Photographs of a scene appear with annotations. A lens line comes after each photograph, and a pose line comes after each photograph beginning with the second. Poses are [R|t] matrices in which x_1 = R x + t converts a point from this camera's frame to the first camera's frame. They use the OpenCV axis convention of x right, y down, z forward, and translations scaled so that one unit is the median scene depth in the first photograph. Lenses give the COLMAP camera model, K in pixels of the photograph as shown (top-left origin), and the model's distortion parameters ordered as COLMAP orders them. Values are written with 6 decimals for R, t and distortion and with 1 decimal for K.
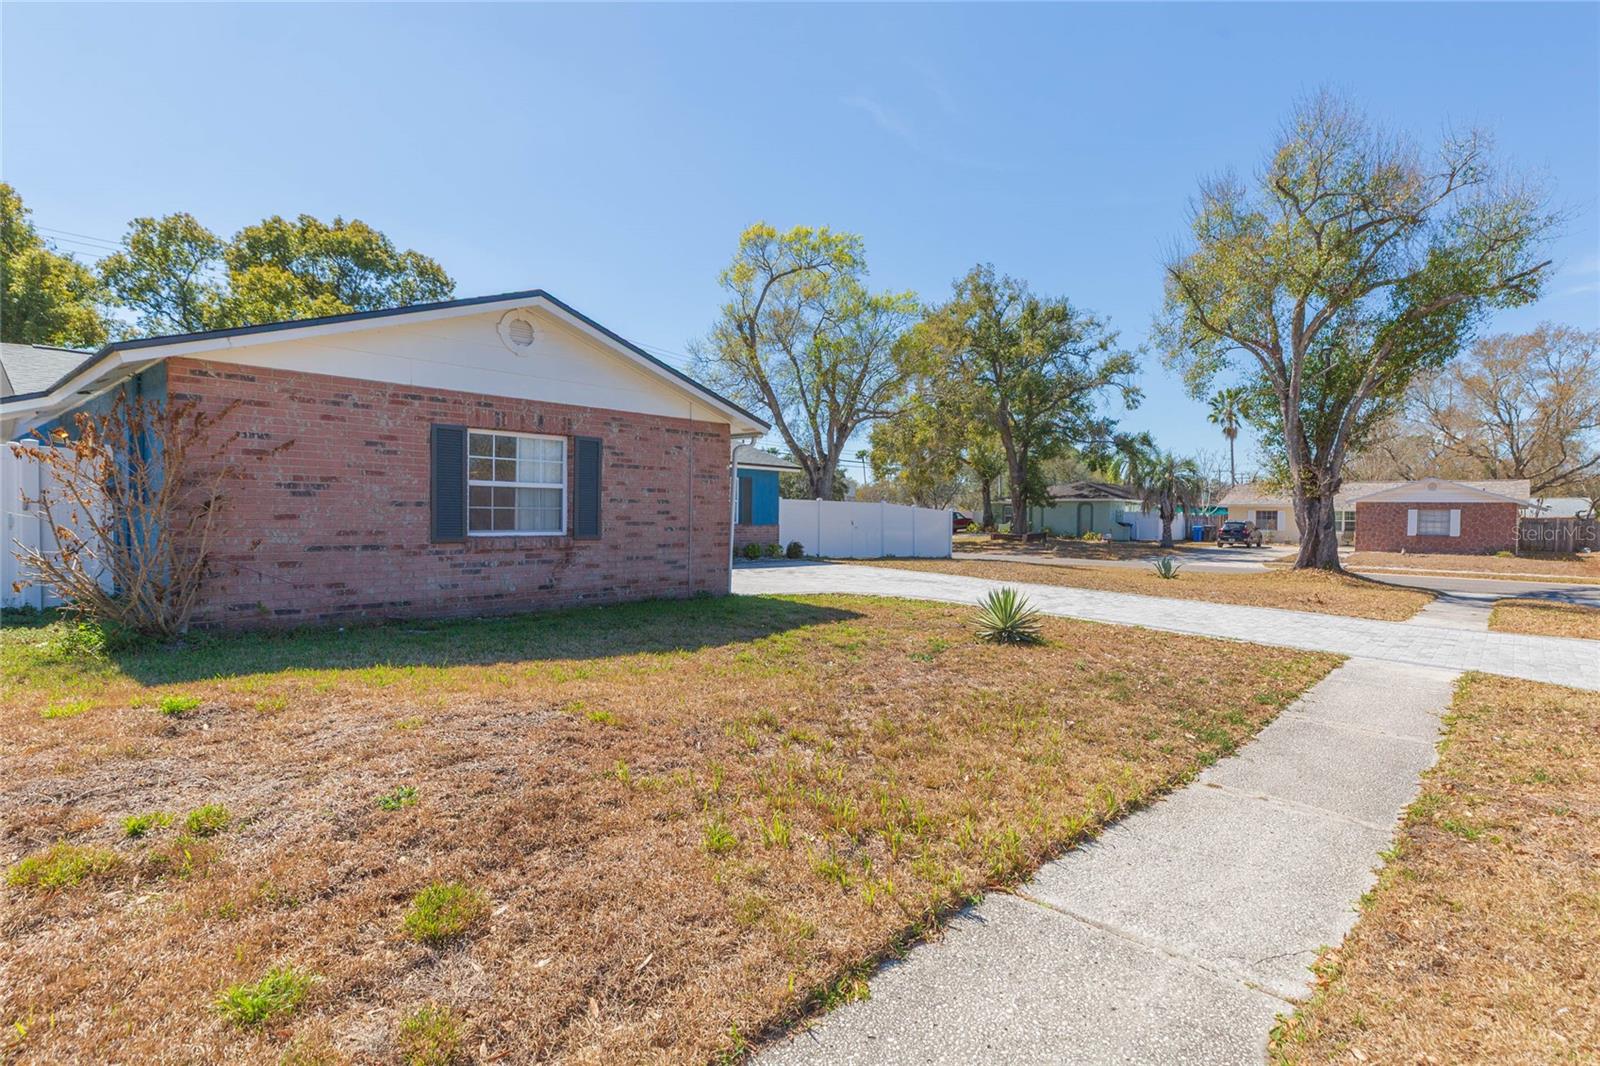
lens RADIAL K [[811.2, 0, 801.2], [0, 811.2, 533.0], [0, 0, 1]] dist [-0.003825, -0.000349]
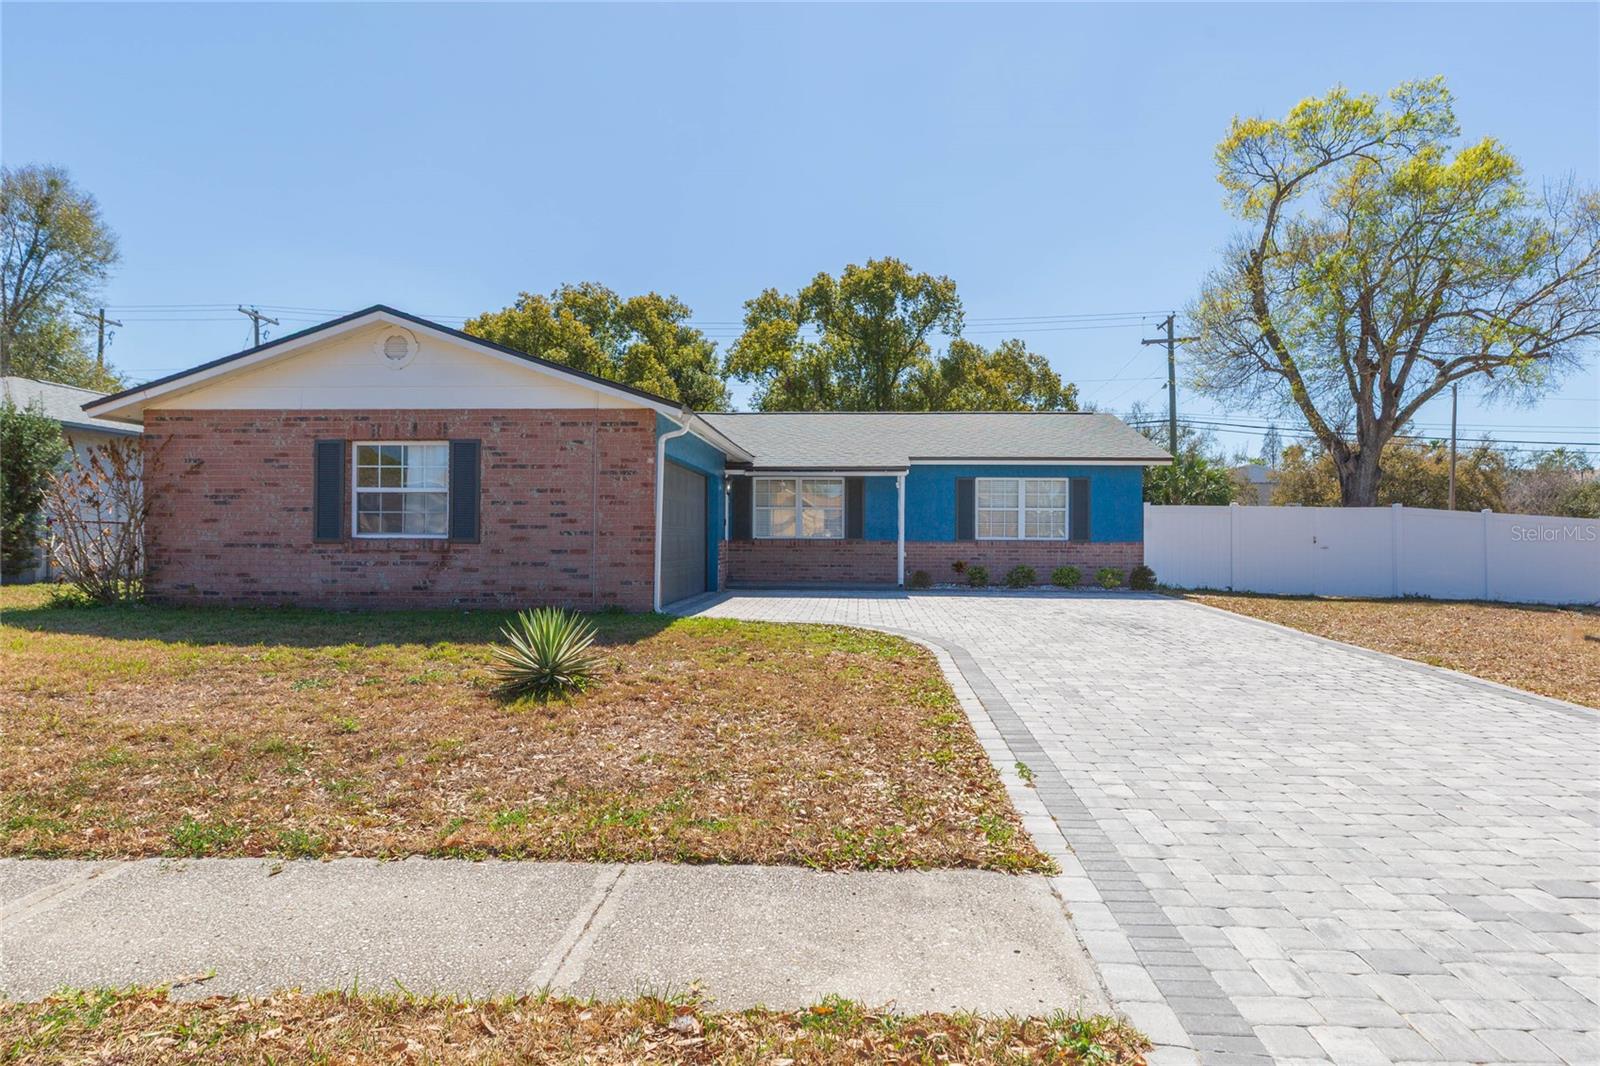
lens RADIAL K [[891.7, 0, 811.8], [0, 891.7, 533.4], [0, 0, 1]] dist [-0.003933, 0.001474]
pose [[0.641227, -0.014964, -0.767205, 0.909854], [-0.014790, 0.999383, -0.031854, 0.026920], [0.767209, 0.031773, 0.640610, 0.681579]]
